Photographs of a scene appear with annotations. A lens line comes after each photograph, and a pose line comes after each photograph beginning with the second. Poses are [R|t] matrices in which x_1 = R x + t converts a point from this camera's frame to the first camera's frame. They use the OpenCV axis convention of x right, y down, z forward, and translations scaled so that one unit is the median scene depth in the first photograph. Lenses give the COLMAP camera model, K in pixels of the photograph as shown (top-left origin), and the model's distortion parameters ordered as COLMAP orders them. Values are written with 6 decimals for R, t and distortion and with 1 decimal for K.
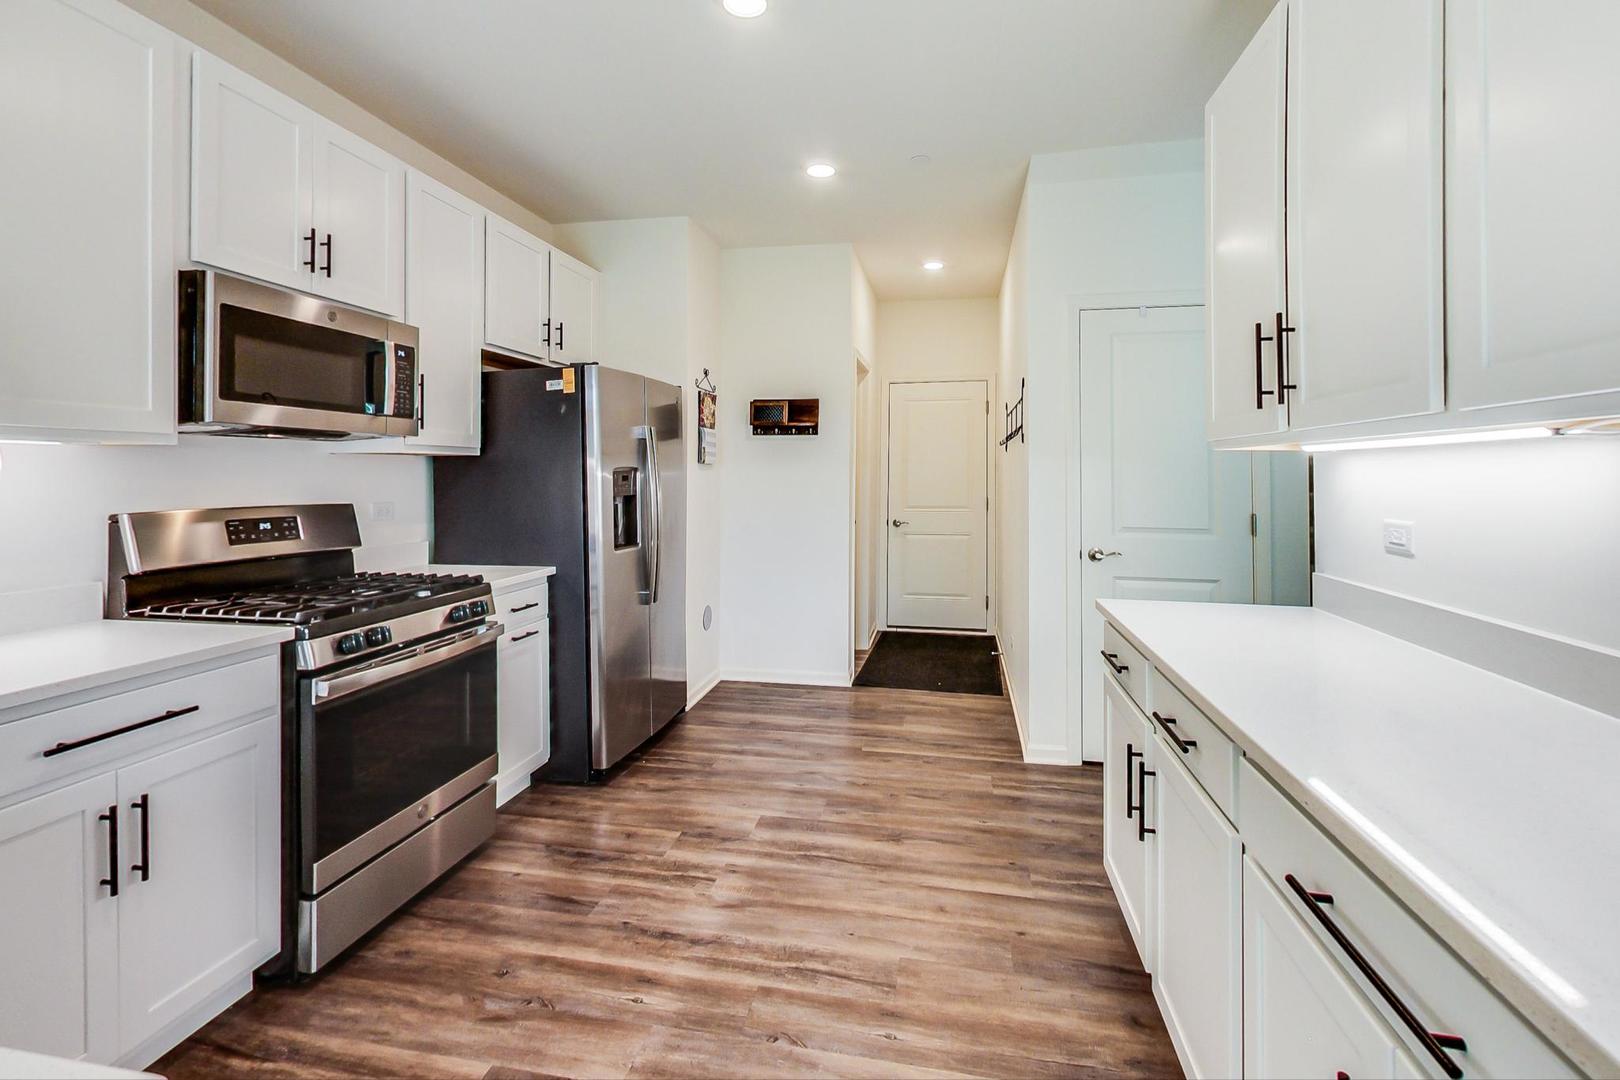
lens RADIAL K [[620.6, 0, 857.3], [0, 620.6, 474.6], [0, 0, 1]] dist [-0.009995, -0.000229]
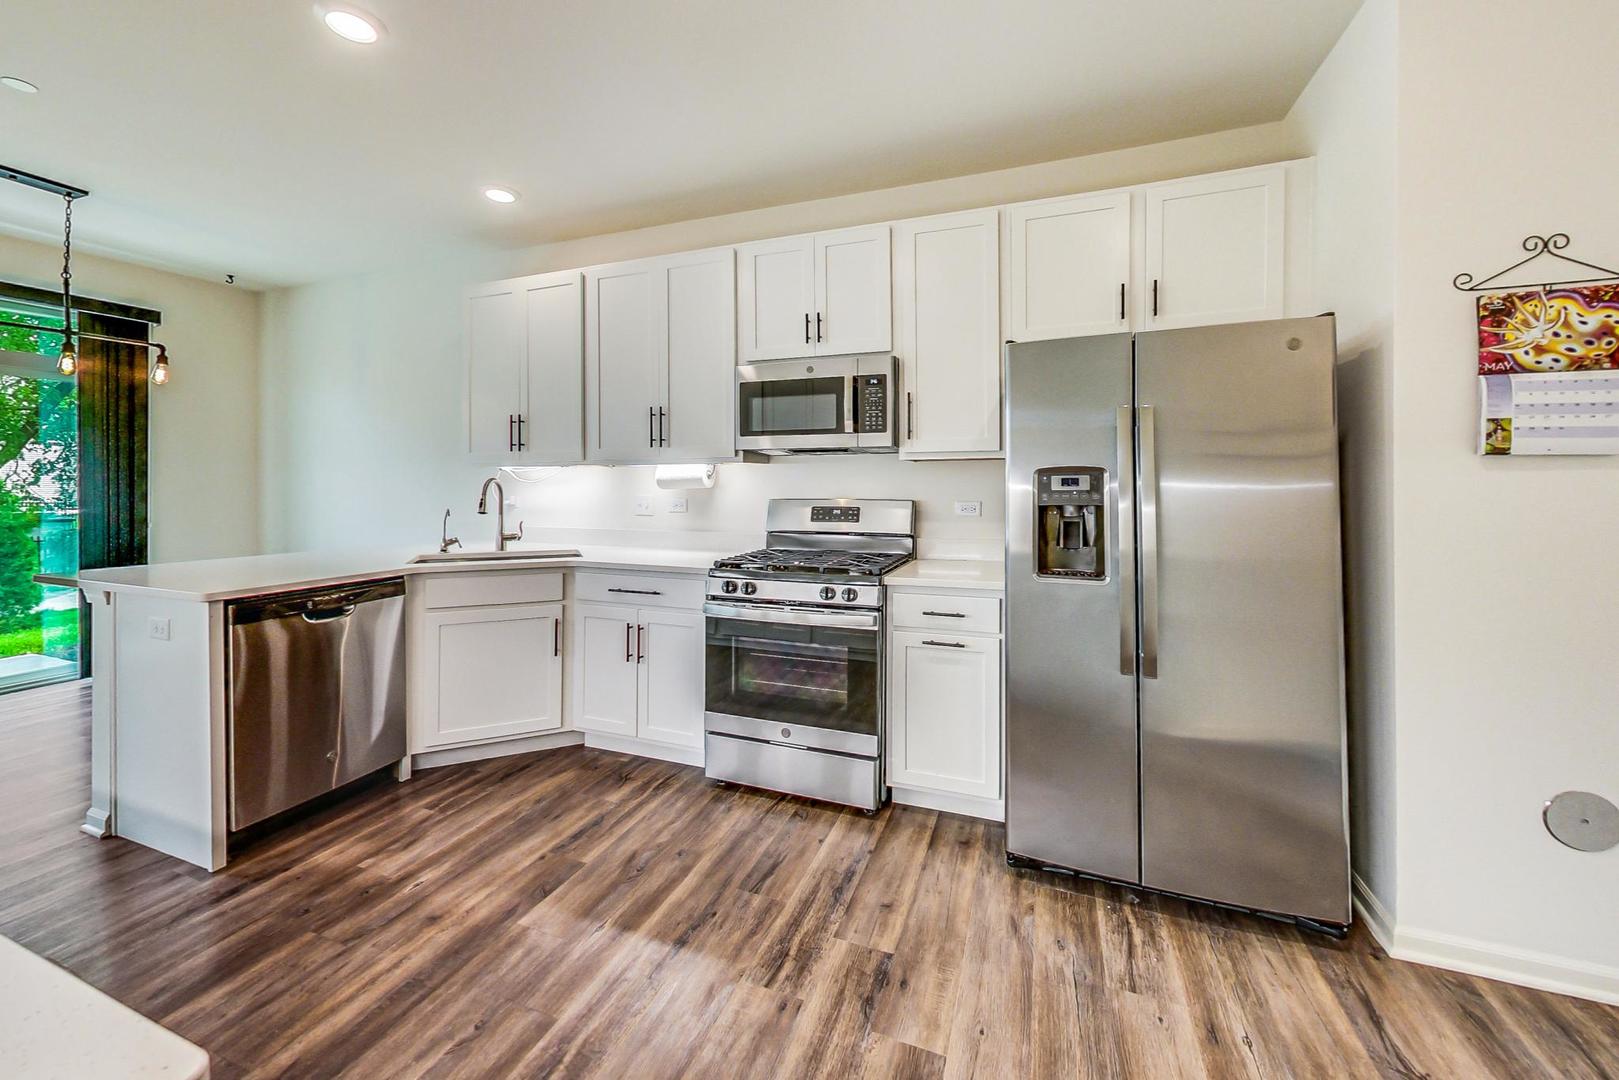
lens RADIAL K [[620.3, 0, 833.6], [0, 620.3, 472.7], [0, 0, 1]] dist [-0.009995, -0.000229]
pose [[-0.163888, -0.006707, -0.986456, 0.544319], [0.000546, 0.999976, -0.006890, -0.002873], [0.986479, -0.001668, -0.163880, 1.213605]]
